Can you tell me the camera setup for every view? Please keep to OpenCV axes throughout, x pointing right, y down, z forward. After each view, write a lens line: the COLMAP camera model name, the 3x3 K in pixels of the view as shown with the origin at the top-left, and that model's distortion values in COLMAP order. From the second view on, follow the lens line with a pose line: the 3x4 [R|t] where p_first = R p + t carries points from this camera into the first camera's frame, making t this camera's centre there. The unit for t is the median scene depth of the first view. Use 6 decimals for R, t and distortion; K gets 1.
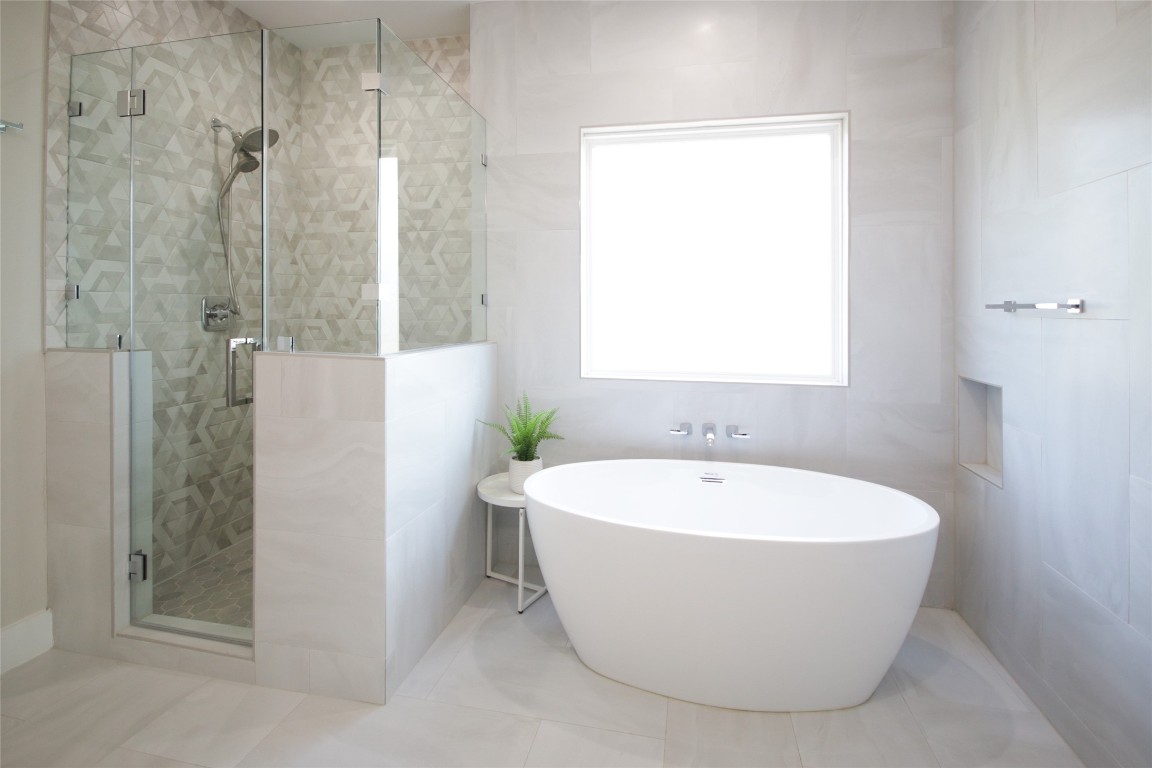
lens RADIAL K [[557.0, 0, 576.8], [0, 557.0, 319.1], [0, 0, 1]] dist [-0.000265, -0.014773]
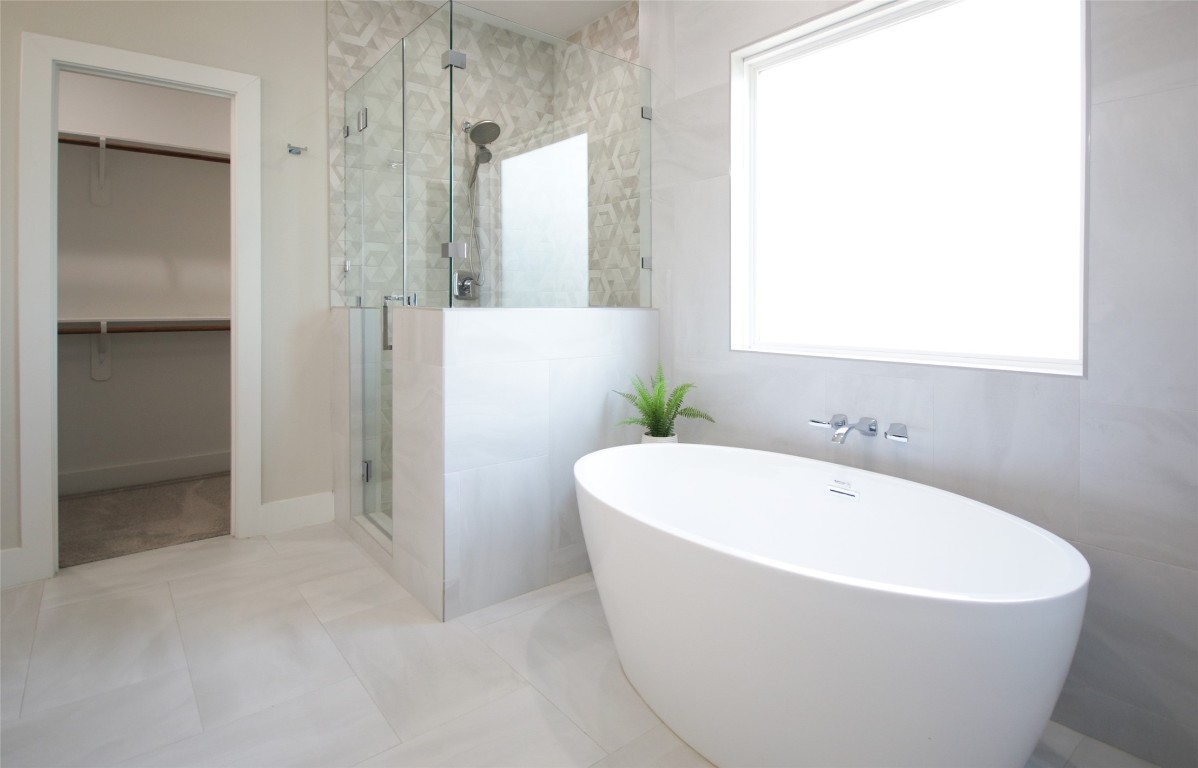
lens RADIAL K [[603.6, 0, 619.3], [0, 603.6, 320.8], [0, 0, 1]] dist [-0.001080, 0.000174]
pose [[0.795357, 0.013940, -0.605981, 0.446558], [-0.005120, 0.999854, 0.016280, 0.049470], [0.606120, -0.009846, 0.795312, 0.176490]]
